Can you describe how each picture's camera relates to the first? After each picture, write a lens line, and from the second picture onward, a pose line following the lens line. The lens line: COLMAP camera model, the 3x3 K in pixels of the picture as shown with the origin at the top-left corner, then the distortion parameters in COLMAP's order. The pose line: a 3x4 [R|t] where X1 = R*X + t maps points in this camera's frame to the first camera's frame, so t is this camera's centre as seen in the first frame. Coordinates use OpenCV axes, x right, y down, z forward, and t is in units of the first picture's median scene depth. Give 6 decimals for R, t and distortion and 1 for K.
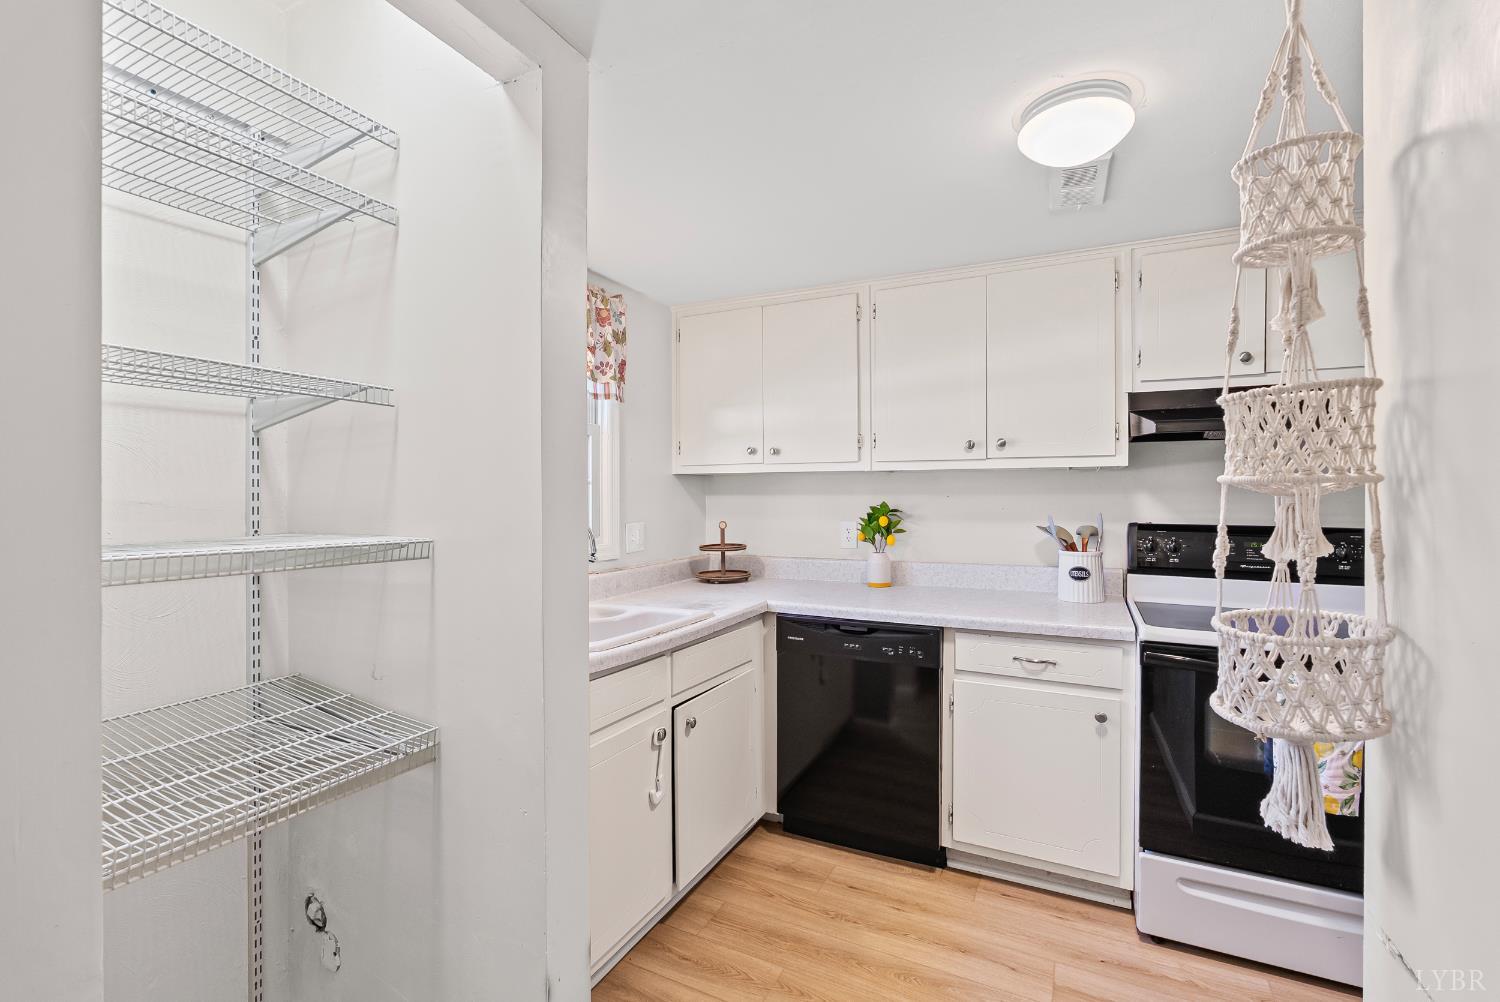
lens RADIAL K [[661.5, 0, 762.6], [0, 661.5, 492.7], [0, 0, 1]] dist [-0.004539, -0.000701]
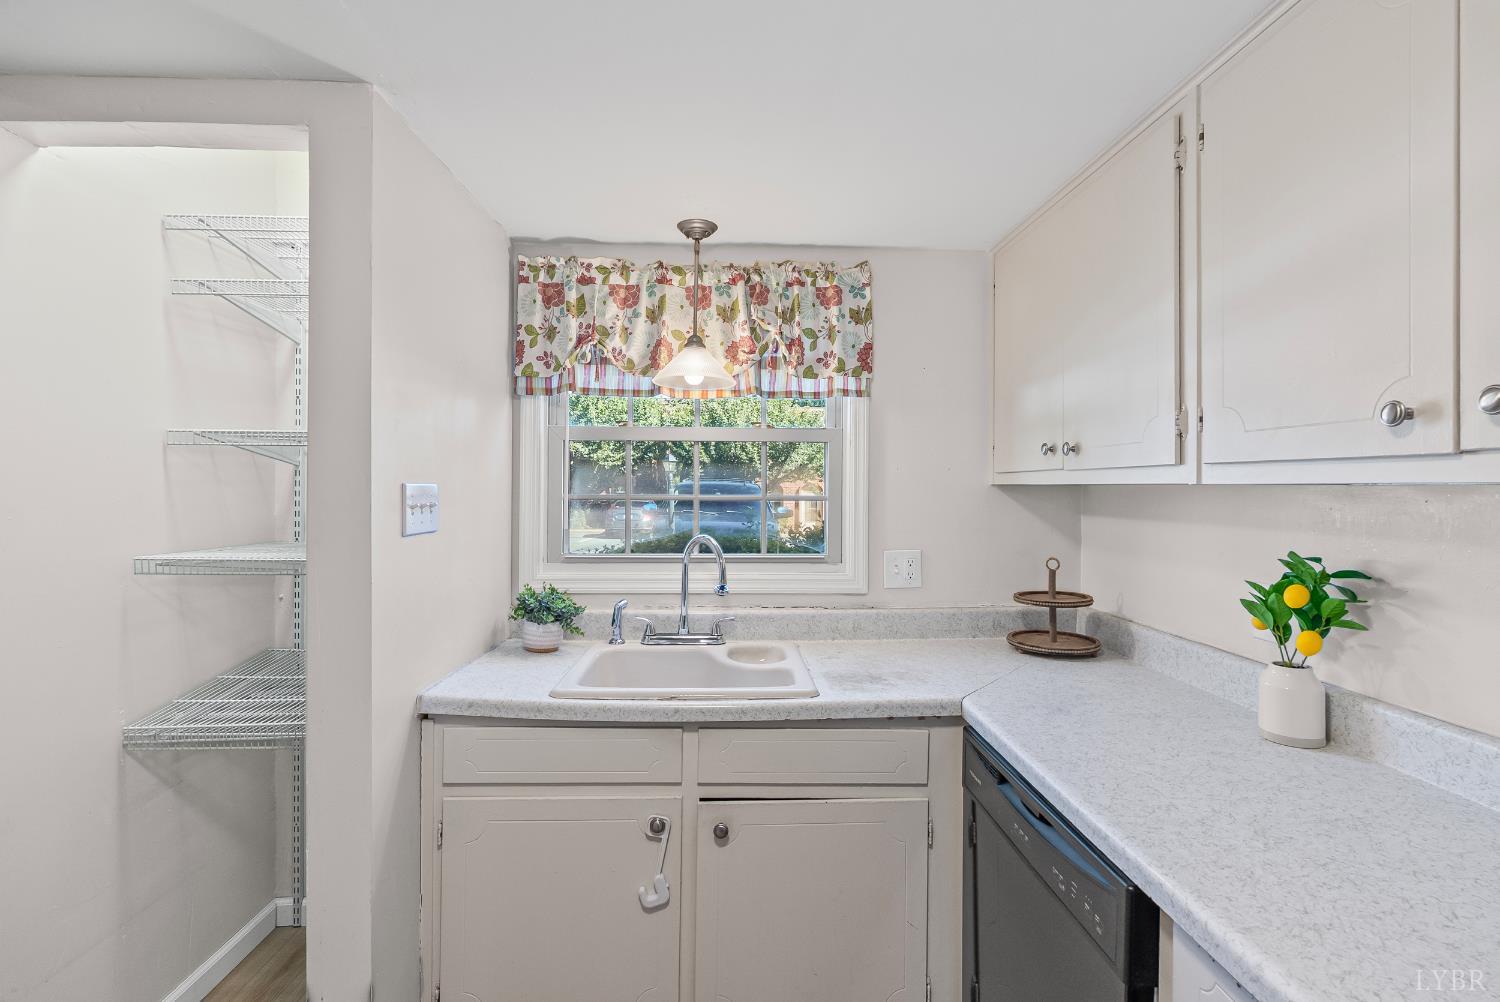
lens RADIAL K [[661.5, 0, 758.2], [0, 661.5, 488.0], [0, 0, 1]] dist [-0.004539, -0.000701]
pose [[0.484909, 0.007851, -0.874529, 0.443740], [-0.002832, 0.999969, 0.007406, -0.035137], [0.874560, -0.001115, 0.484916, 0.533830]]
